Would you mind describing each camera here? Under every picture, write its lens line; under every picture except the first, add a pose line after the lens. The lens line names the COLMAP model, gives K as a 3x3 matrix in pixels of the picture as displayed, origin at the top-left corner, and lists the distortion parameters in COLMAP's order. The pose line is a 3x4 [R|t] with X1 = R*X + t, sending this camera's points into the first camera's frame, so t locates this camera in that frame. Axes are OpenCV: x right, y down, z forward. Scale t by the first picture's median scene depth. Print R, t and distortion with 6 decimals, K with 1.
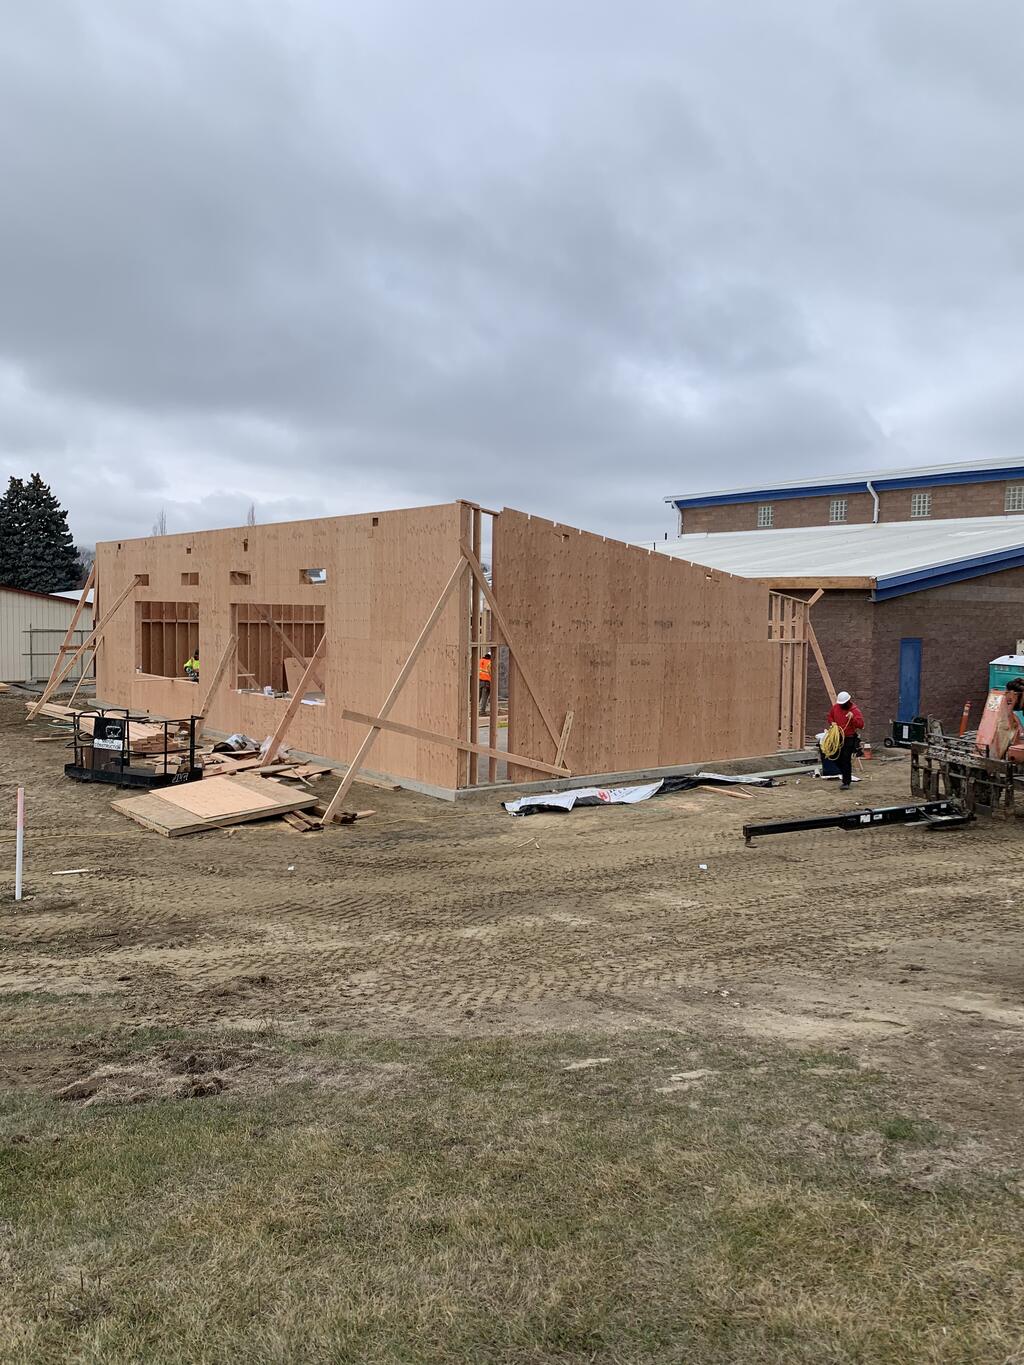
lens RADIAL K [[1046.7, 0, 499.4], [0, 1046.7, 679.6], [0, 0, 1]] dist [0.034881, -0.038262]
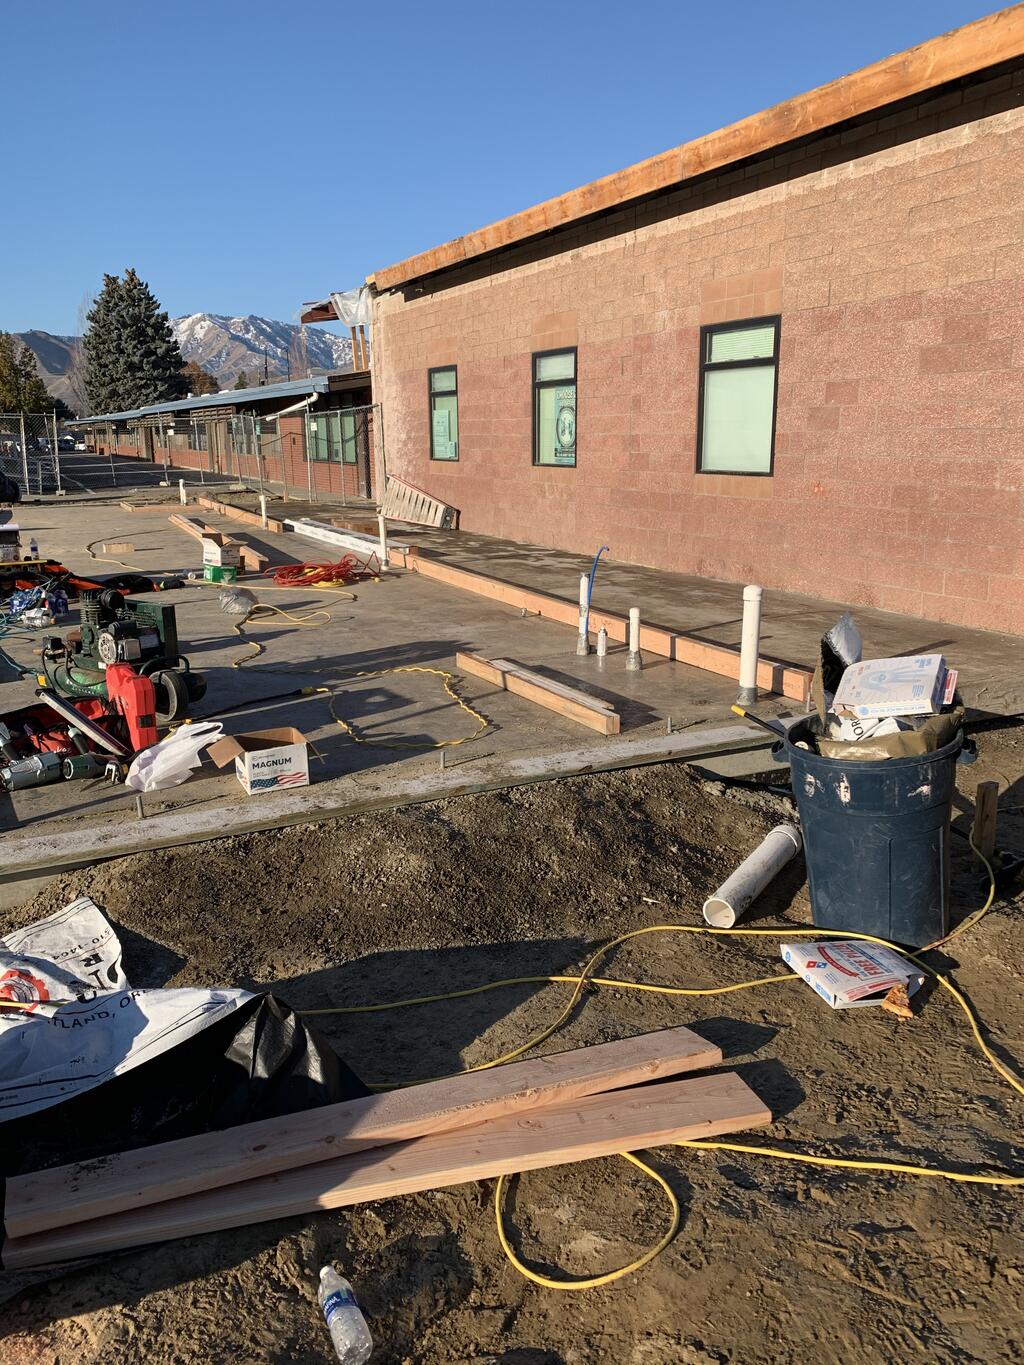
lens RADIAL K [[1046.7, 0, 520.7], [0, 1046.7, 679.2], [0, 0, 1]] dist [0.034881, -0.038262]
pose [[0.979862, 0.025589, -0.198031, 0.241912], [0.006018, 0.987520, 0.157381, 0.021045], [0.199587, -0.155404, 0.967479, 0.686217]]
